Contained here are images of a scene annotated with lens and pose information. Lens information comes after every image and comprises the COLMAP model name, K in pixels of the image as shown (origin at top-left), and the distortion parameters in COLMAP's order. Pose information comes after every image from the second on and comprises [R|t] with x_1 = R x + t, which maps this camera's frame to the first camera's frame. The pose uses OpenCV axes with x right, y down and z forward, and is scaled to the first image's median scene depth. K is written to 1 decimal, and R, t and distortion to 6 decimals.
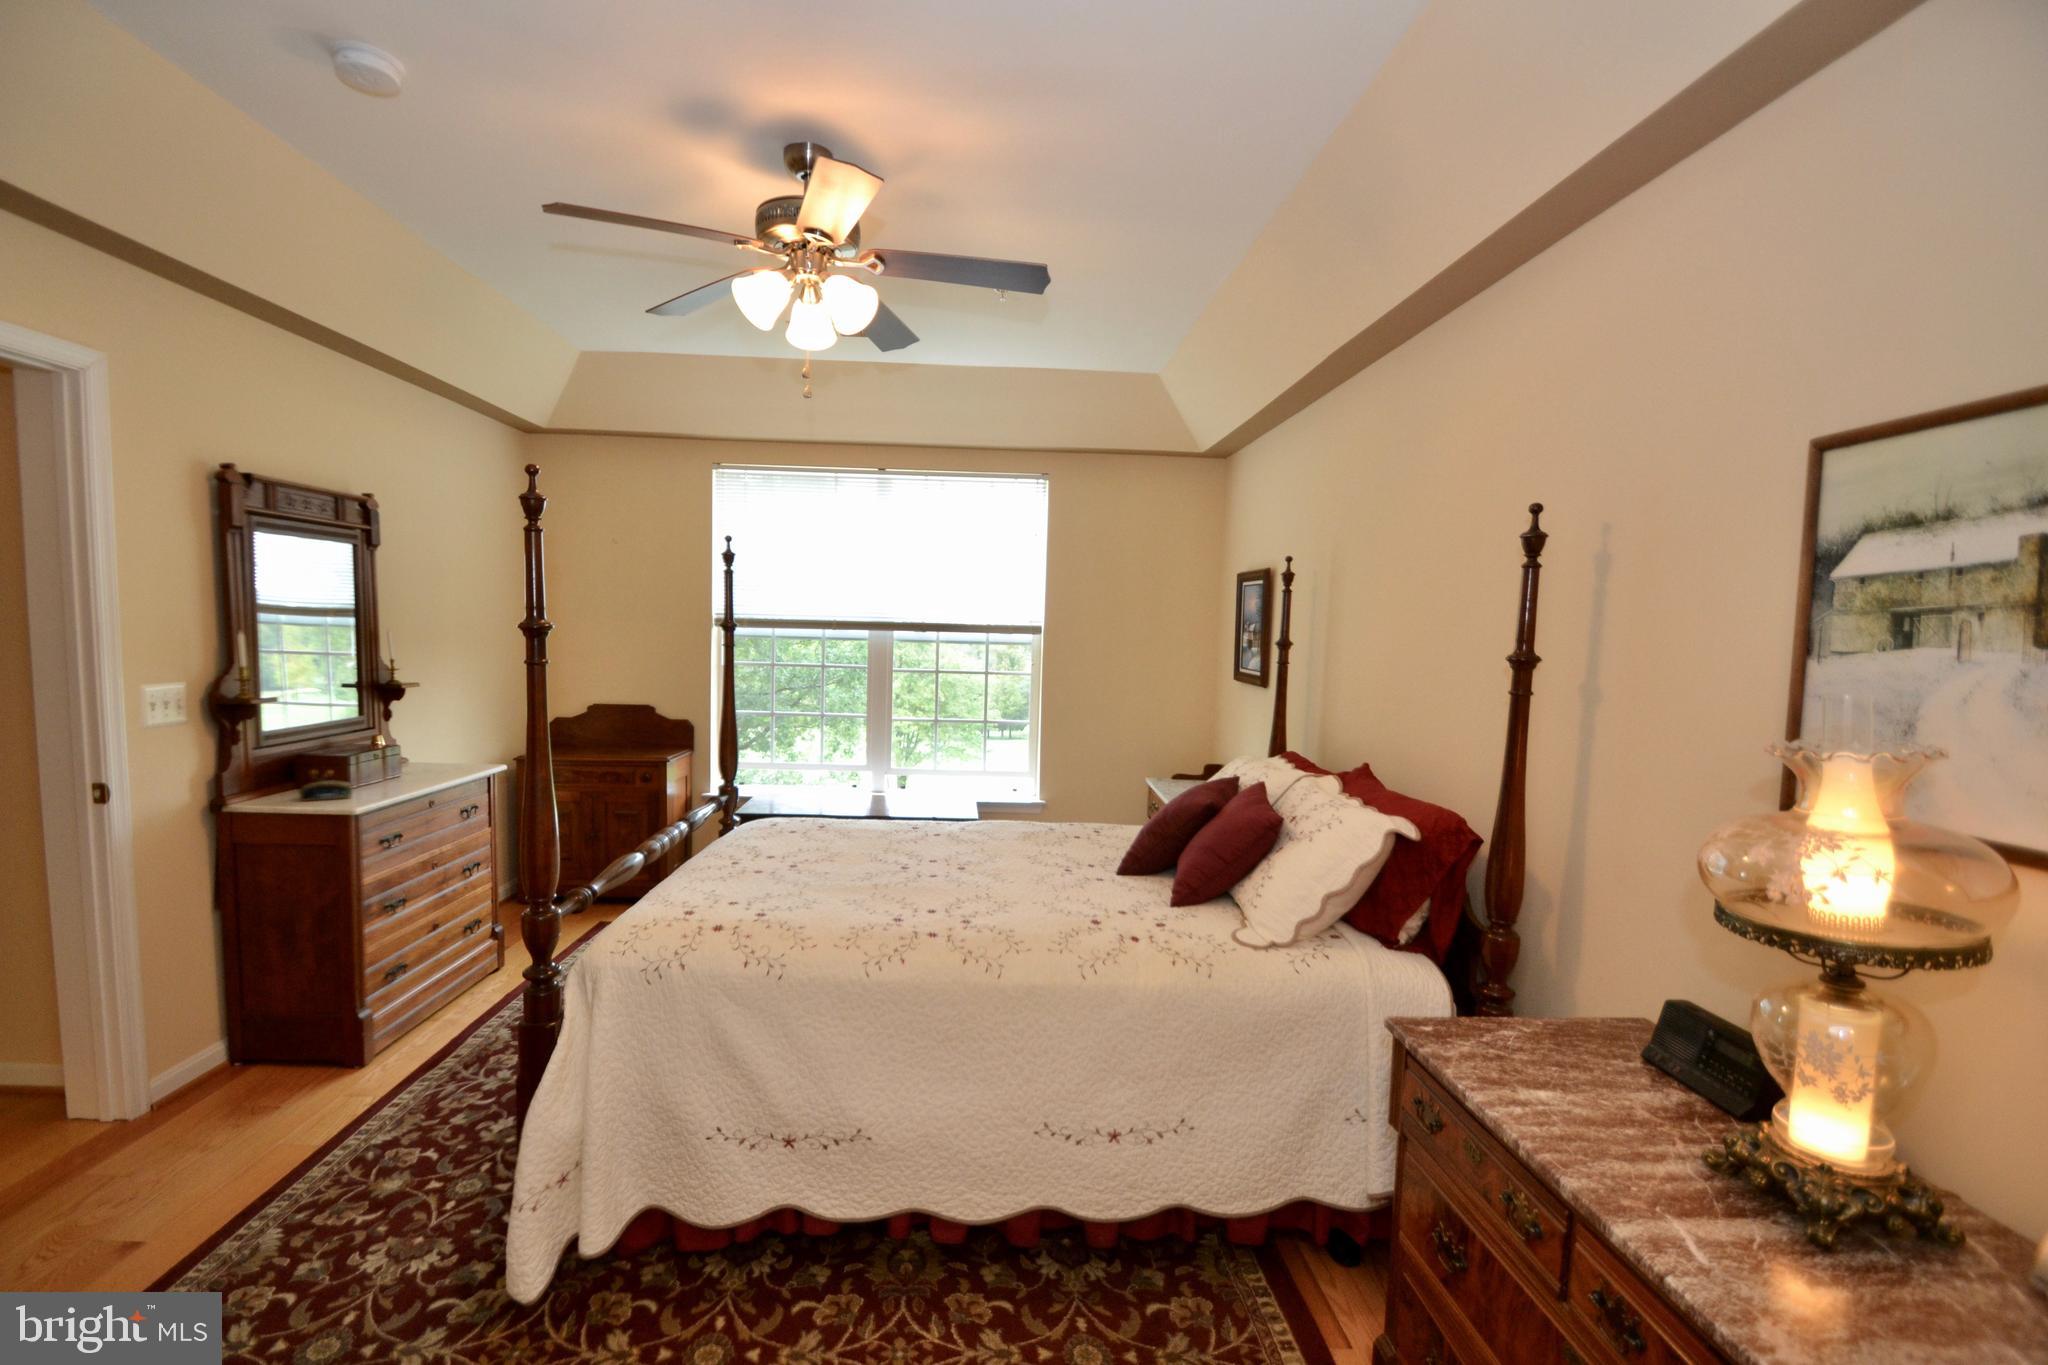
lens RADIAL K [[914.9, 0, 1002.5], [0, 914.9, 703.8], [0, 0, 1]] dist [0.012842, -0.015841]
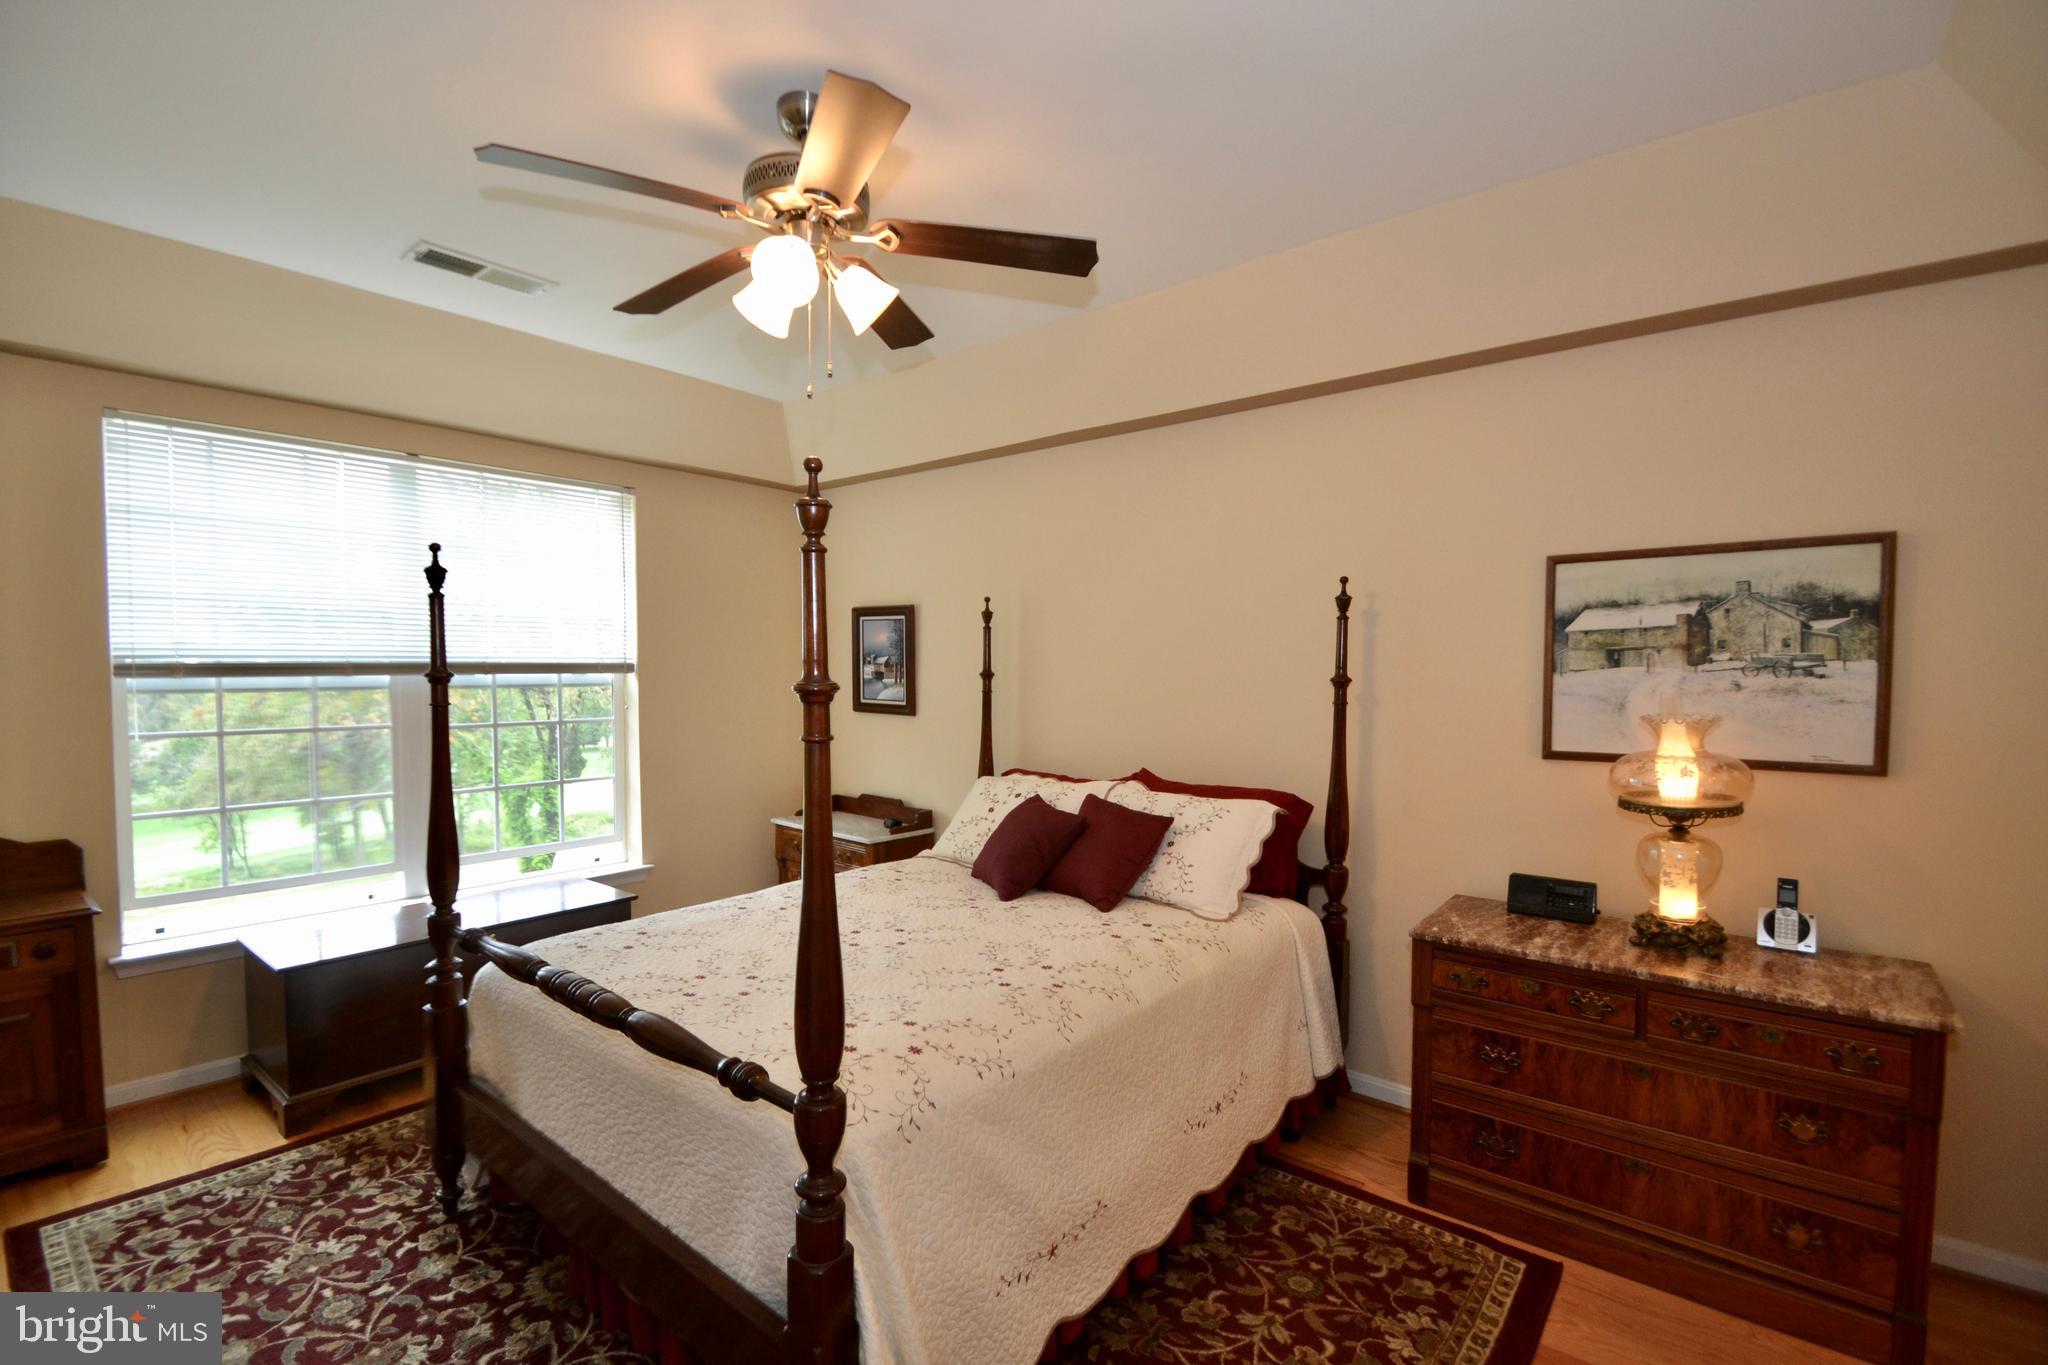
lens RADIAL K [[914.9, 0, 1002.5], [0, 914.9, 703.8], [0, 0, 1]] dist [0.012842, -0.015841]
pose [[0.667773, -0.056766, 0.742198, -1.205550], [0.077536, 0.996968, 0.006490, -0.083585], [-0.740316, 0.053213, 0.670150, 0.552070]]
